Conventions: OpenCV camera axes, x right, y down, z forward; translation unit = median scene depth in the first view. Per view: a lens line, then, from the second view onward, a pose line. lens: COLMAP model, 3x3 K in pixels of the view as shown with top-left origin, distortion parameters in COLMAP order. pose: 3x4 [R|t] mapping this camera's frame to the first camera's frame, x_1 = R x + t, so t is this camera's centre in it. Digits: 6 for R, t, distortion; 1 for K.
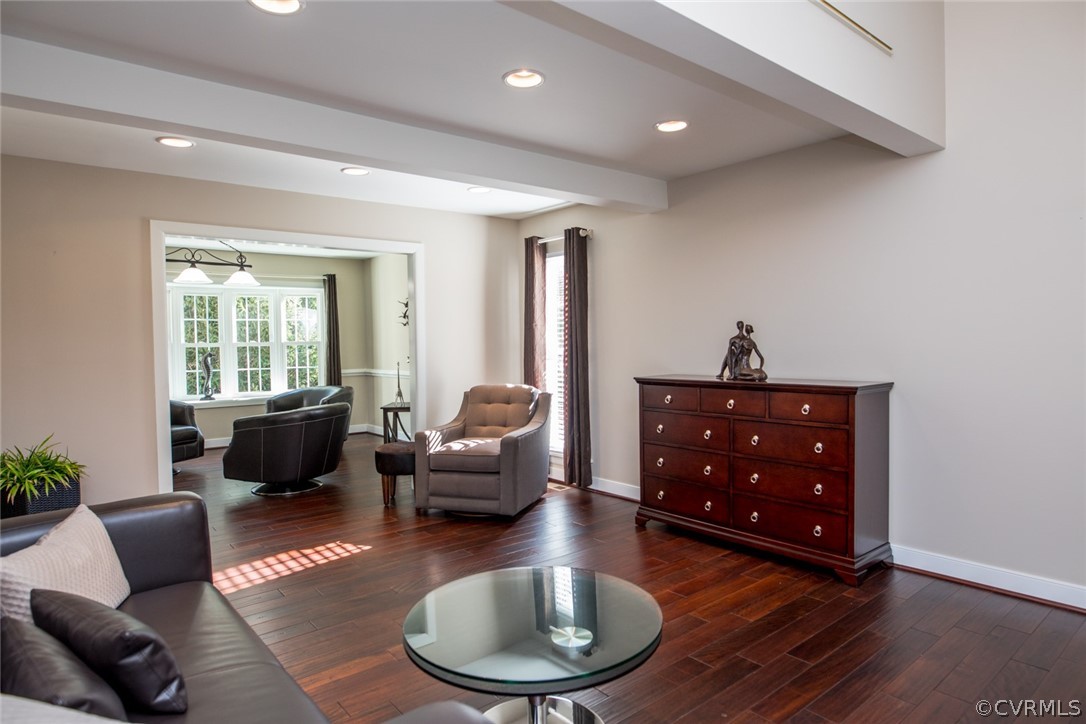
lens RADIAL K [[627.6, 0, 543.0], [0, 627.6, 362.0], [0, 0, 1]] dist [-0.022144, -0.001410]
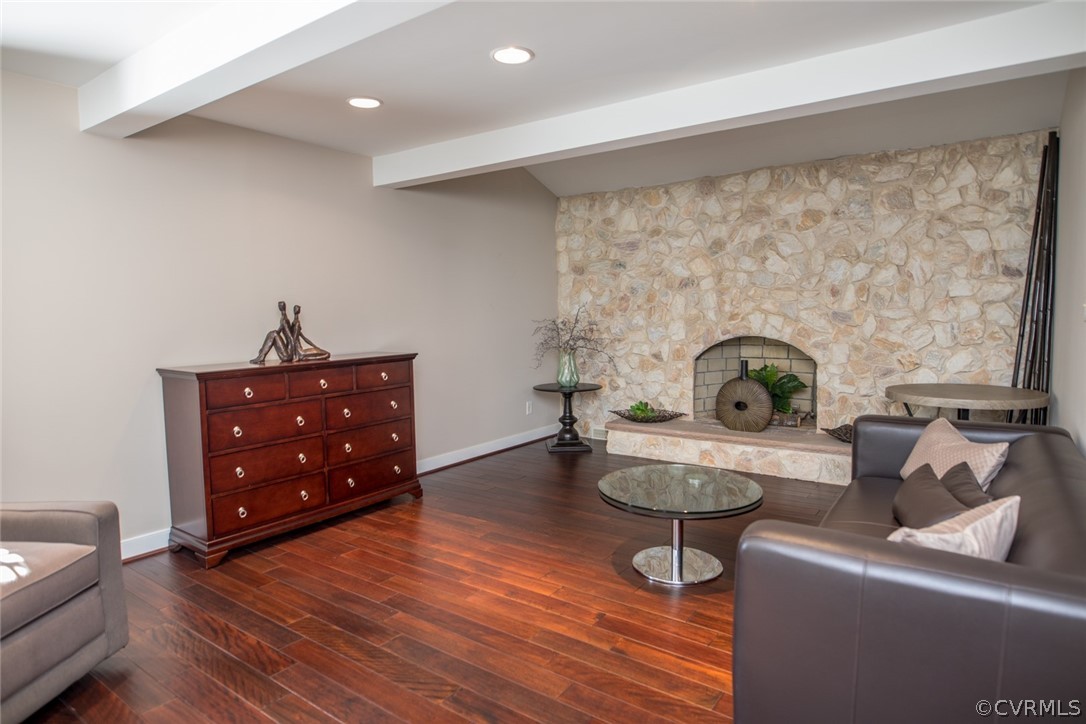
lens RADIAL K [[627.6, 0, 543.0], [0, 627.6, 362.0], [0, 0, 1]] dist [-0.022144, -0.001410]
pose [[-0.266499, -0.054591, 0.962288, -0.764187], [0.052715, 0.996075, 0.071106, -0.021150], [-0.962393, 0.069676, -0.262575, 0.919196]]
